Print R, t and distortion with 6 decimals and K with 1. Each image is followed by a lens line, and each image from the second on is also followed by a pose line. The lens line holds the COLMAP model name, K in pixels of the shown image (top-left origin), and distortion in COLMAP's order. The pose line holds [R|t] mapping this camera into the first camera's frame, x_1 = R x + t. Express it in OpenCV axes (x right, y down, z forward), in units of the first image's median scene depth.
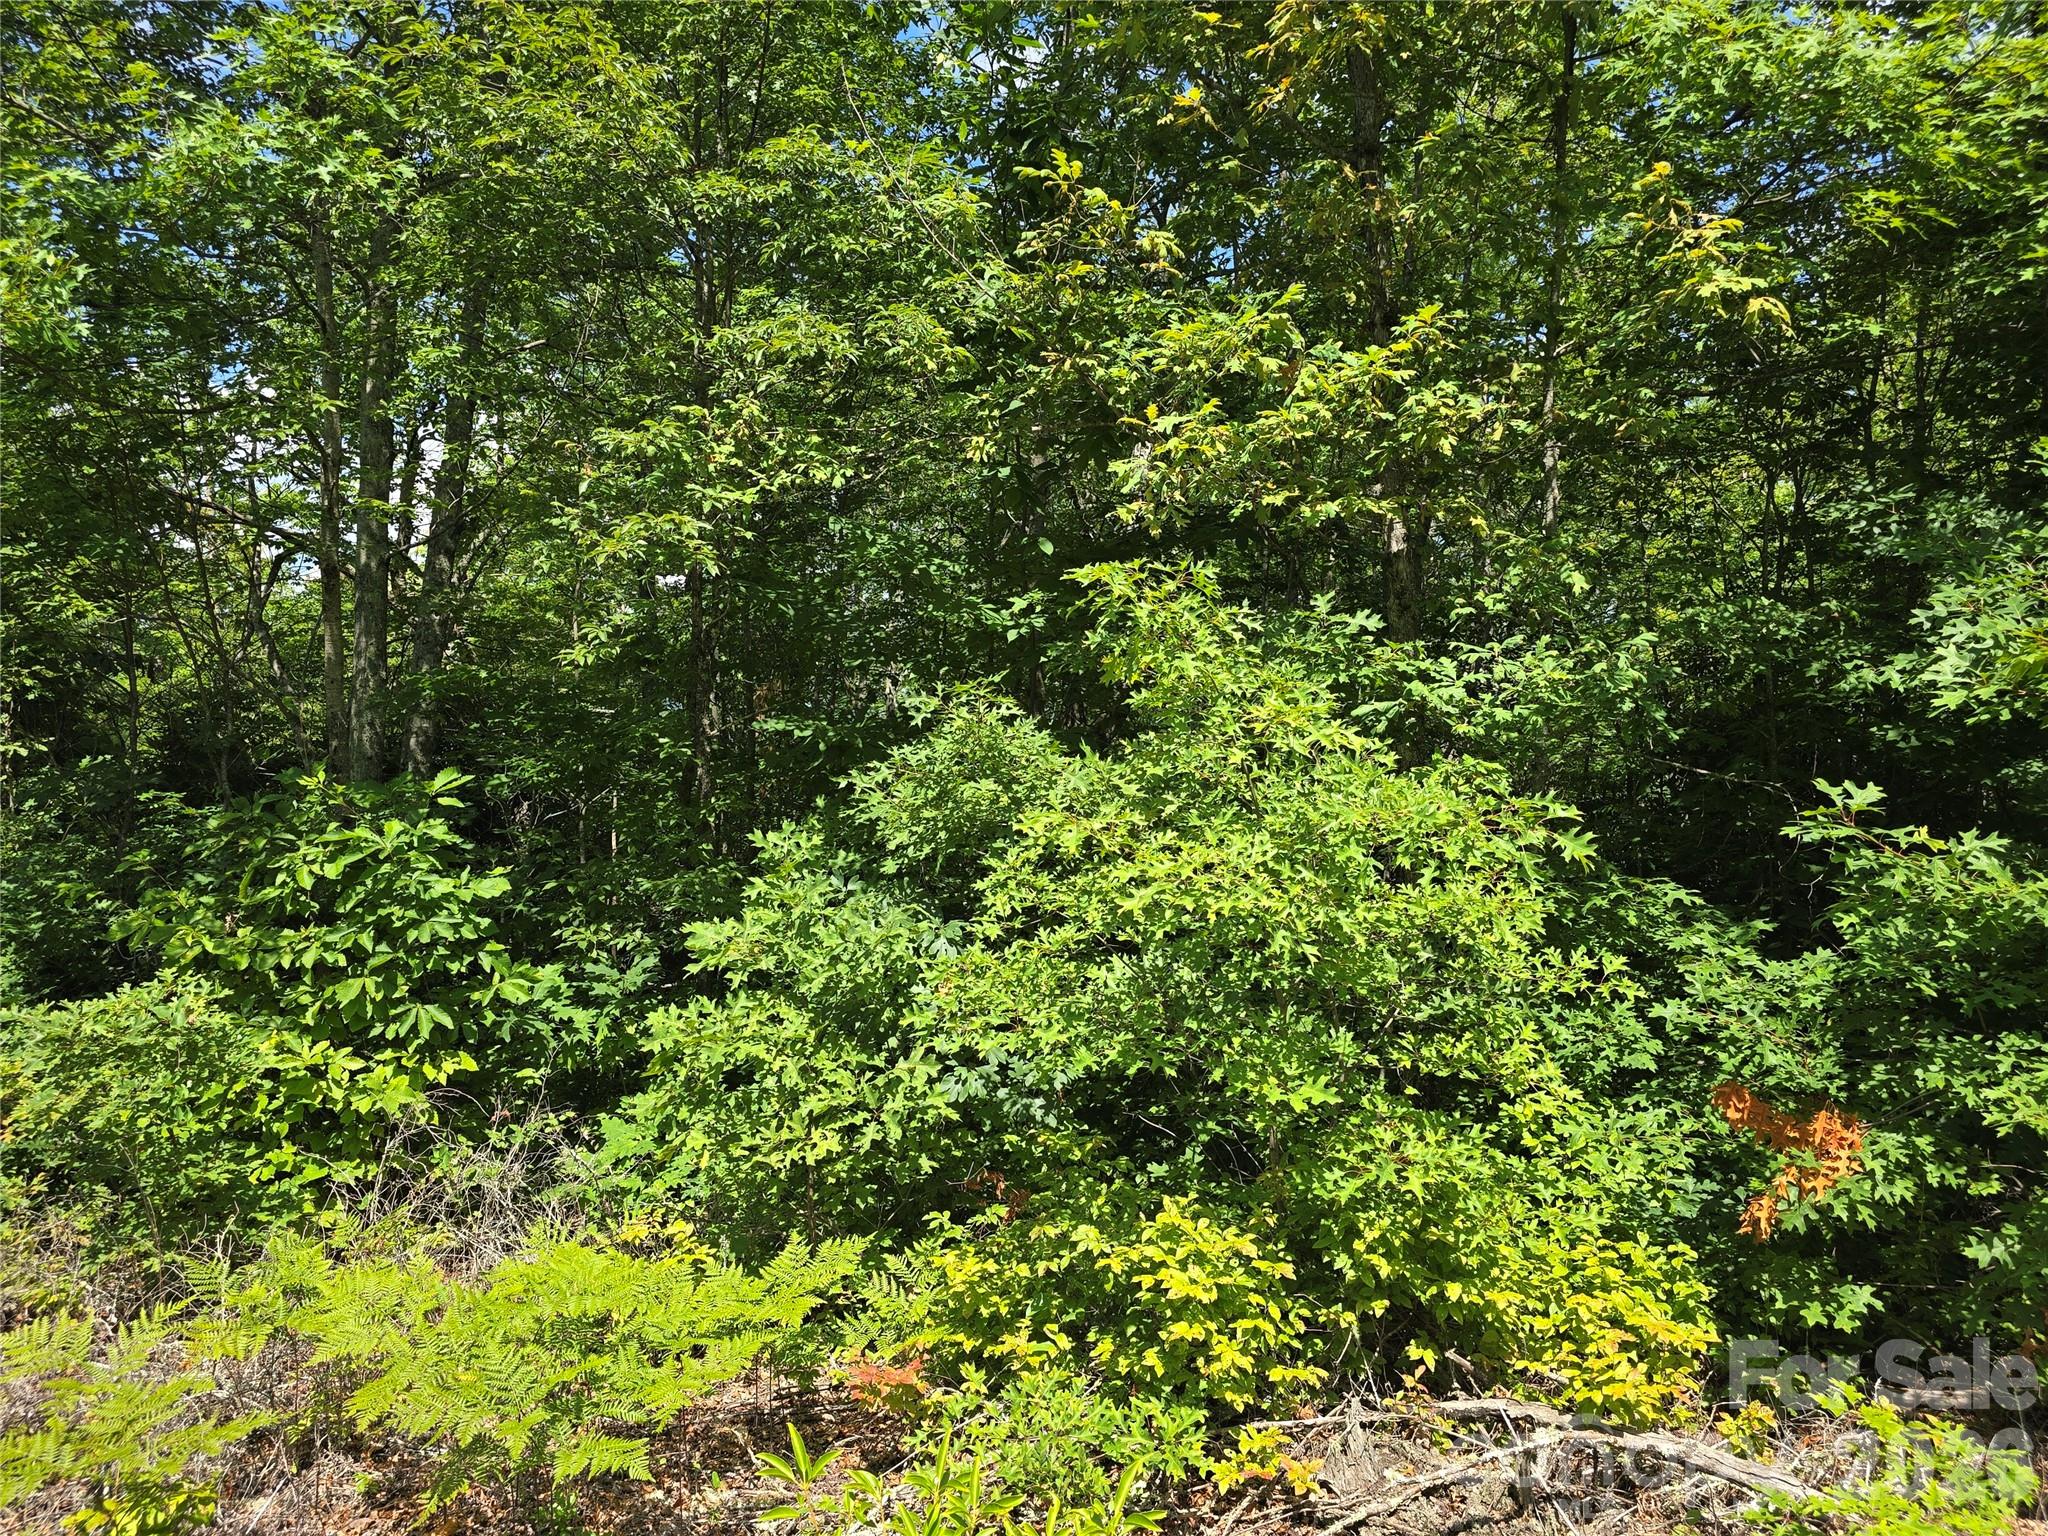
lens RADIAL K [[1400.7, 0, 1014.3], [0, 1400.7, 769.9], [0, 0, 1]] dist [0.062715, -0.052246]
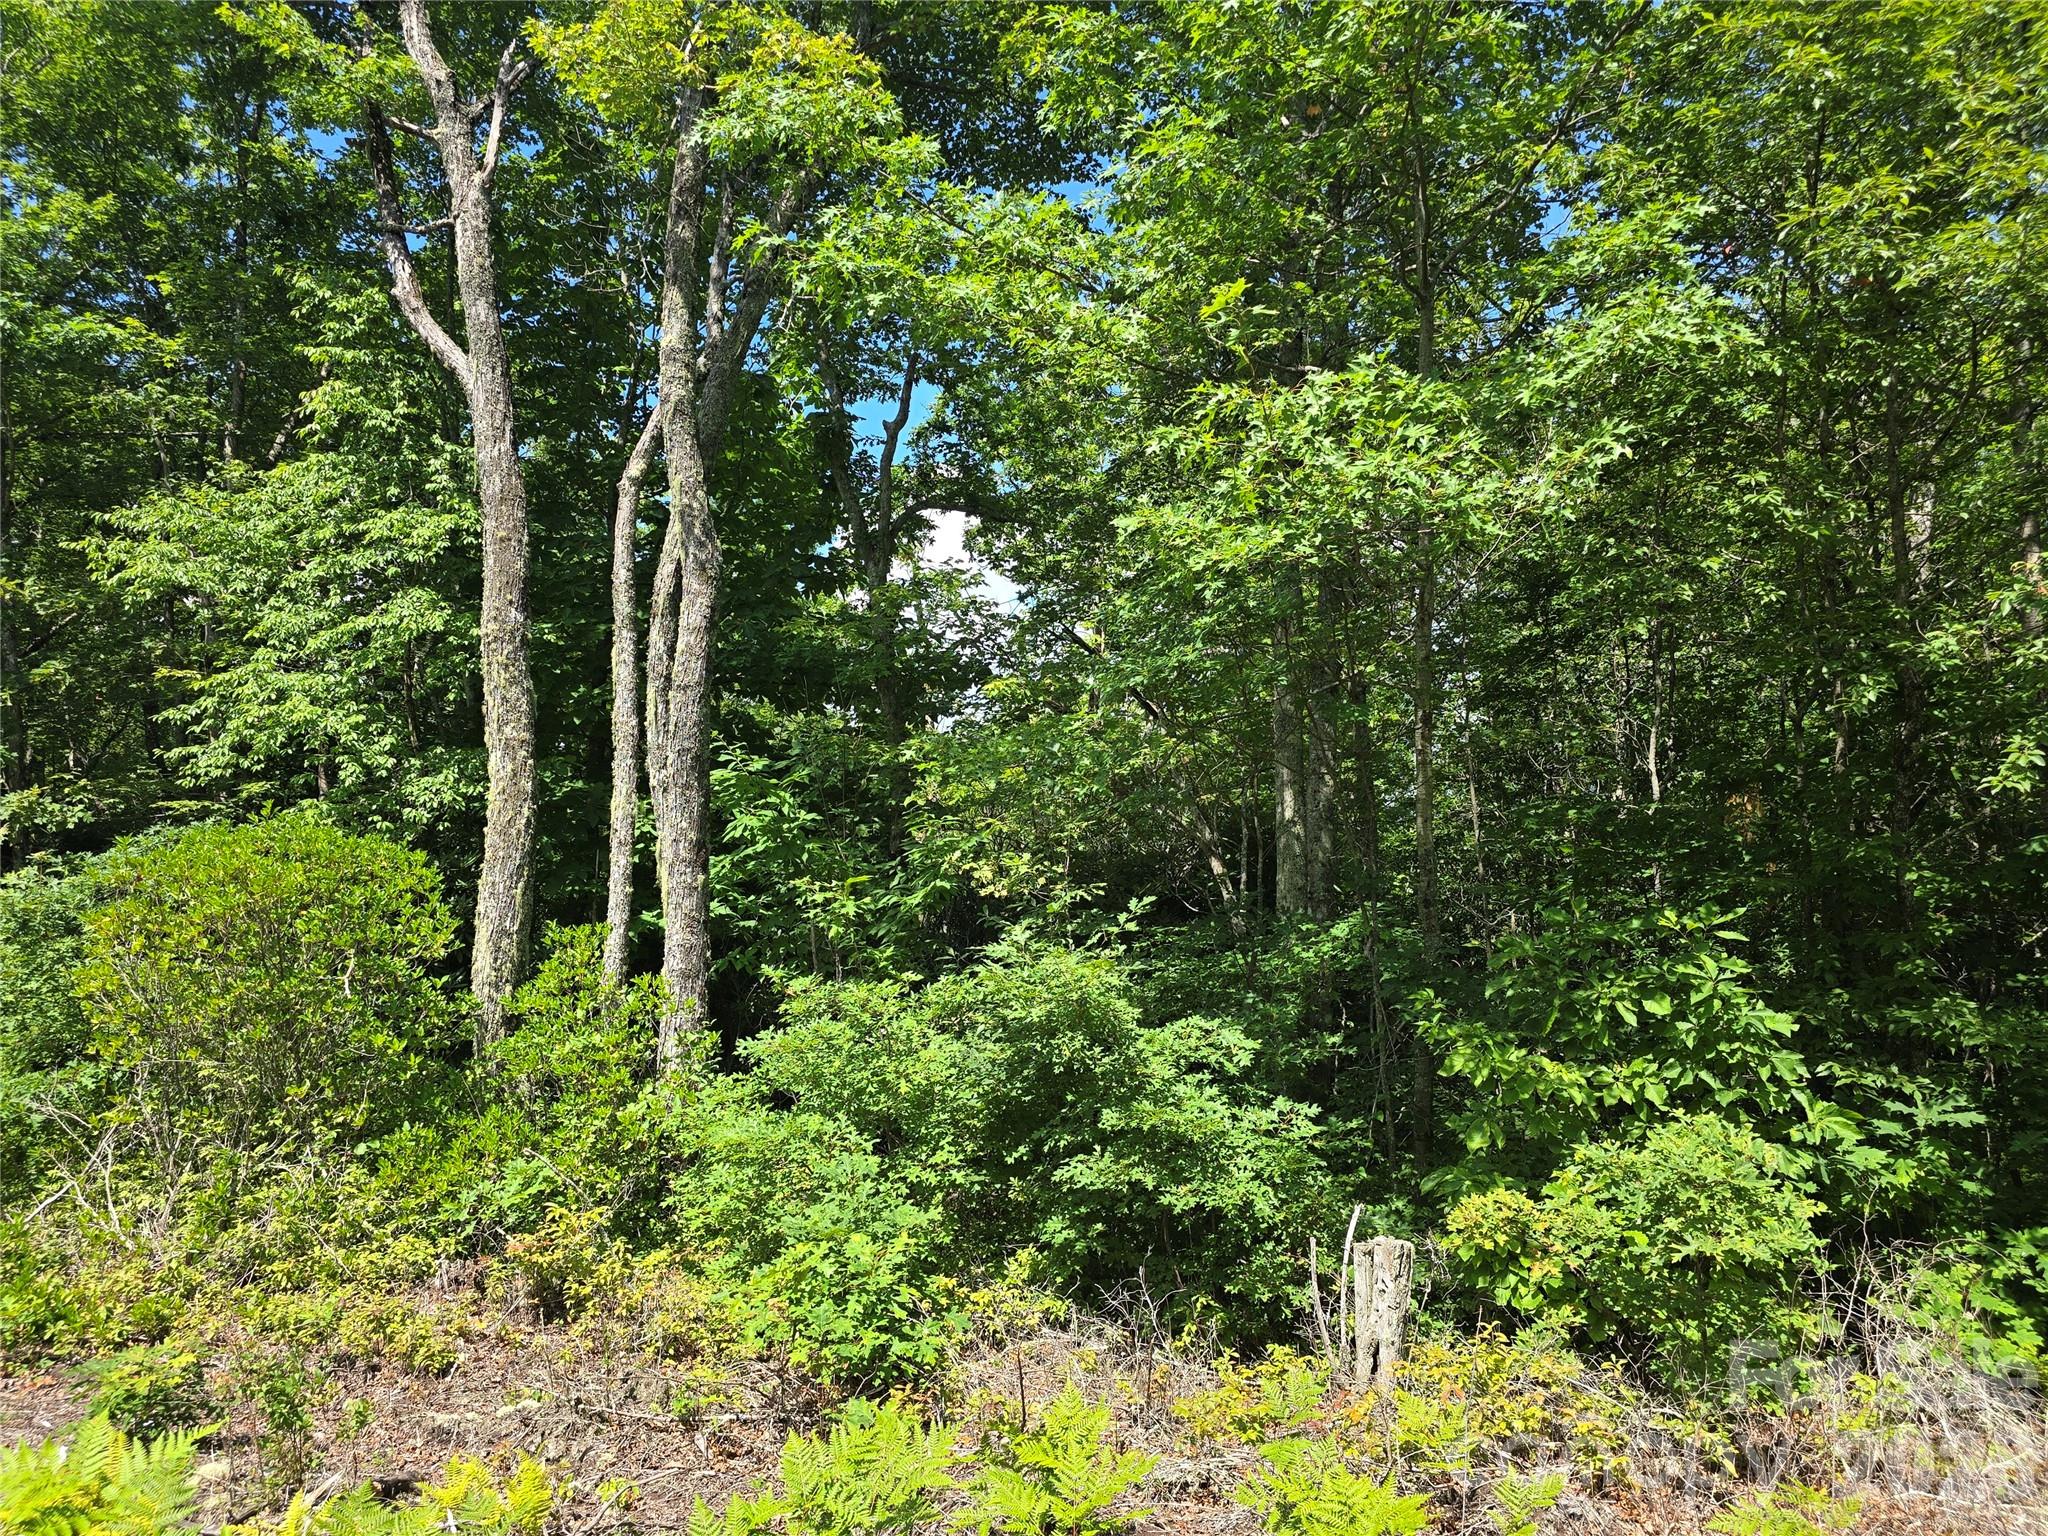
lens RADIAL K [[1400.7, 0, 1009.0], [0, 1400.7, 781.4], [0, 0, 1]] dist [0.062715, -0.052246]
pose [[0.945746, -0.065276, -0.318282, -0.596540], [0.043376, 0.996208, -0.075423, -0.034569], [0.321998, 0.057525, 0.944991, -0.124284]]
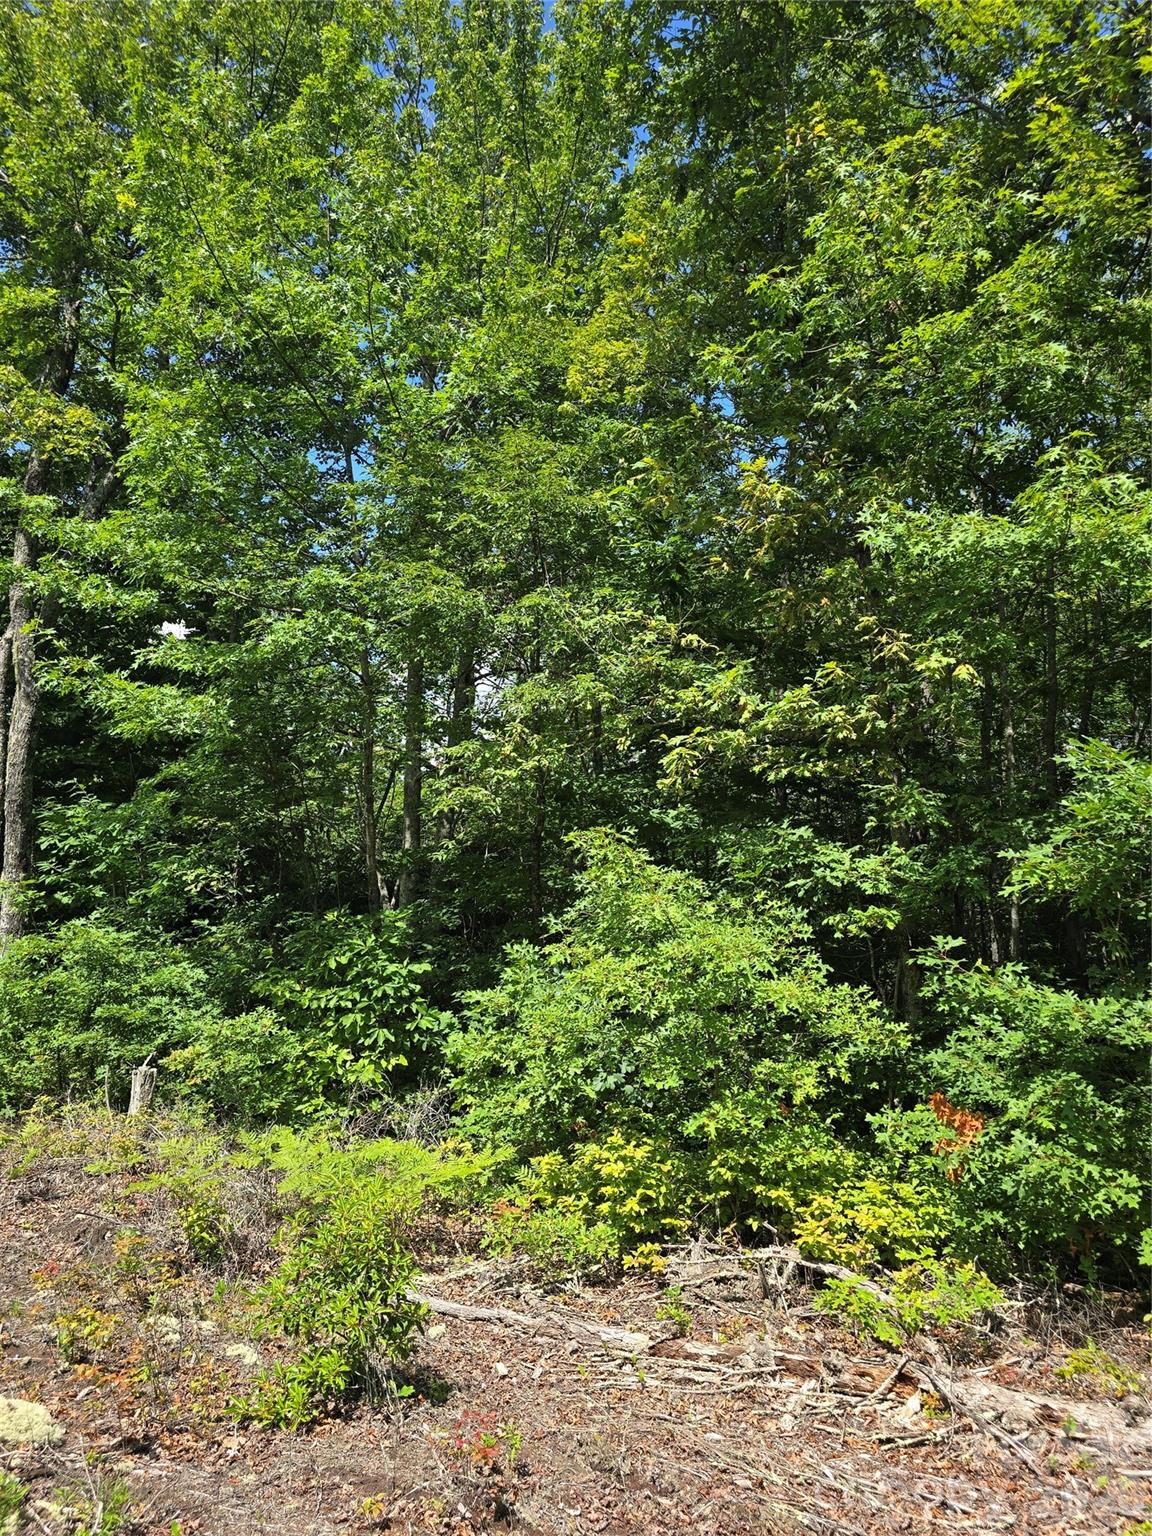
lens RADIAL K [[1050.5, 0, 577.0], [0, 1050.5, 782.7], [0, 0, 1]] dist [0.062715, -0.052246]
pose [[0.938051, -0.042802, -0.343842, 0.370454], [0.013651, 0.996136, -0.086759, -0.046933], [0.346227, 0.076690, 0.935011, -0.324127]]
